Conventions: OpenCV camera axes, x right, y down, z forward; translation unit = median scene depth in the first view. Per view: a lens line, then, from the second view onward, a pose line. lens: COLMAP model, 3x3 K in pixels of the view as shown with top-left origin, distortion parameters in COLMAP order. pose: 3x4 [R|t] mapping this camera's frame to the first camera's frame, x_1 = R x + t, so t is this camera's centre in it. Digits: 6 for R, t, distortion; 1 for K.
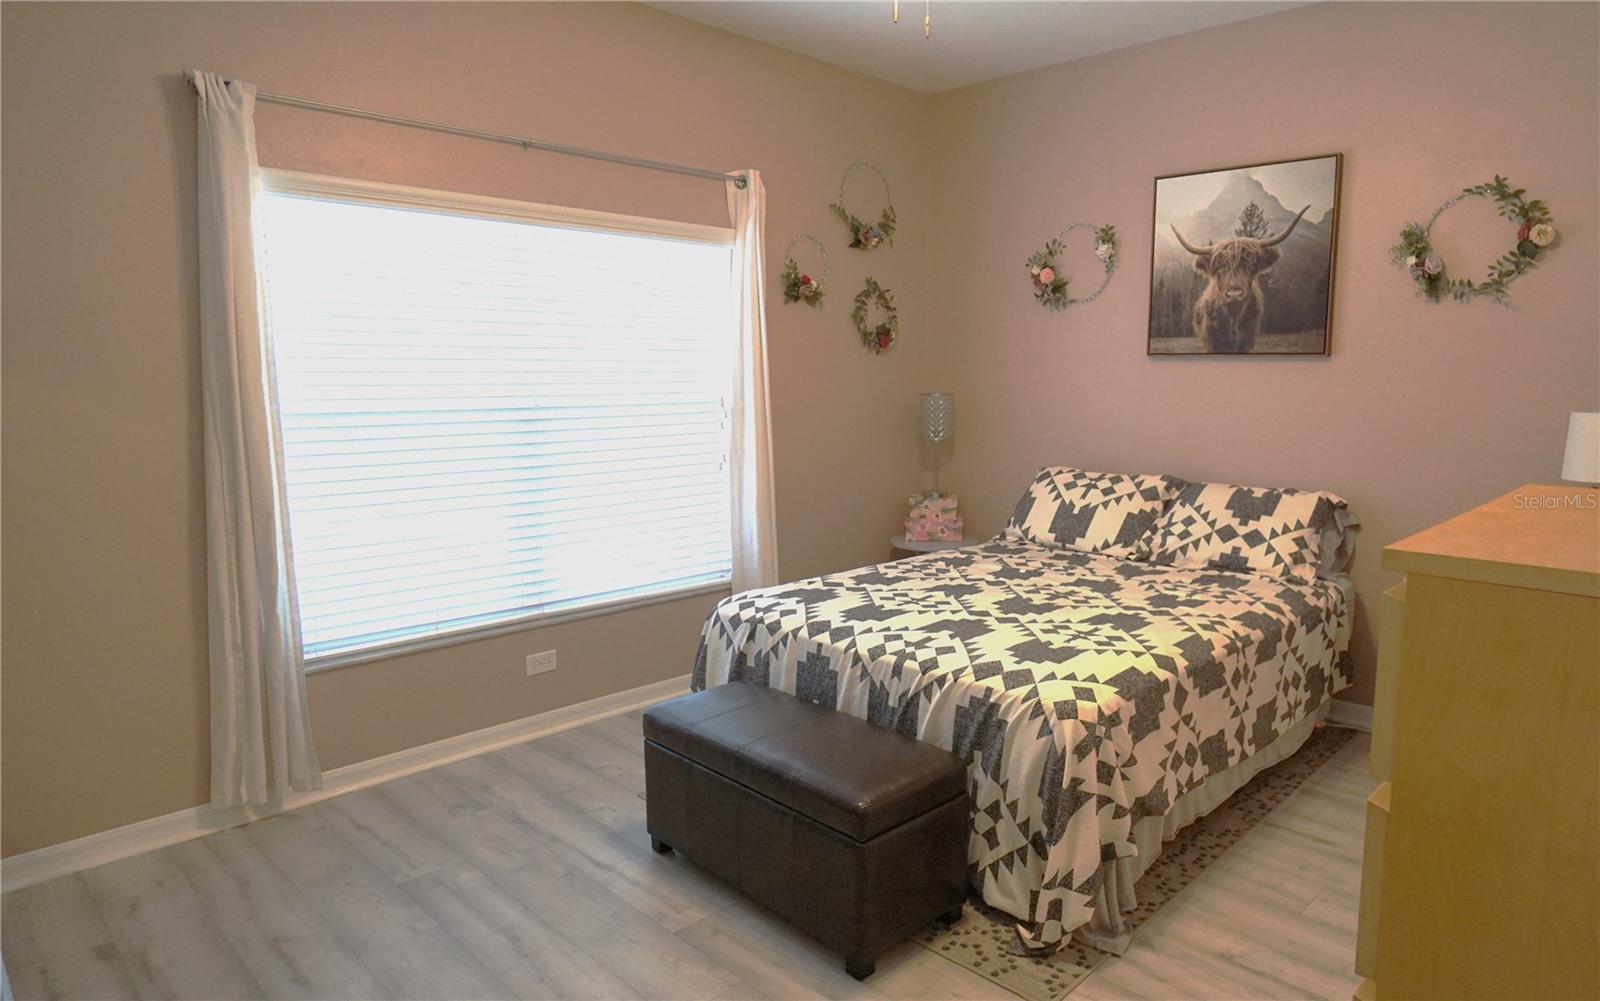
lens RADIAL K [[947.1, 0, 801.7], [0, 947.1, 487.0], [0, 0, 1]] dist [-0.006240, -0.002088]
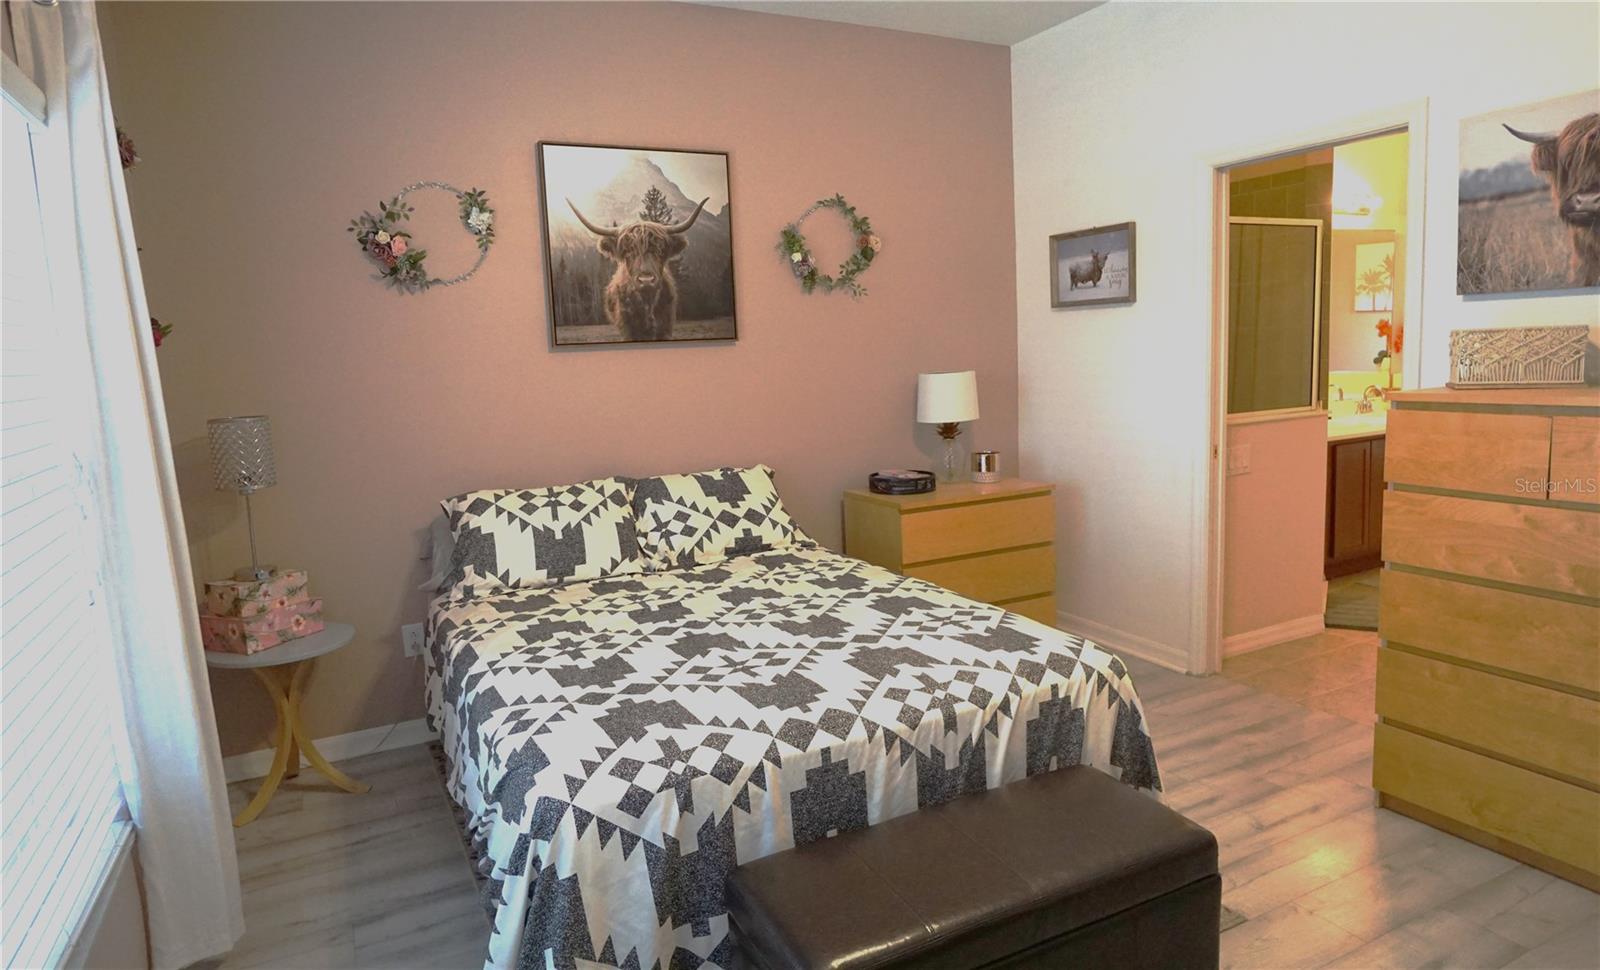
lens RADIAL K [[972.3, 0, 800.0], [0, 972.3, 485.0], [0, 0, 1]] dist [-0.033629, 0.000010]
pose [[0.301089, -0.149118, 0.941865, -0.471272], [0.165819, 0.980838, 0.102280, -0.075363], [-0.939068, 0.125384, 0.320046, 0.575964]]
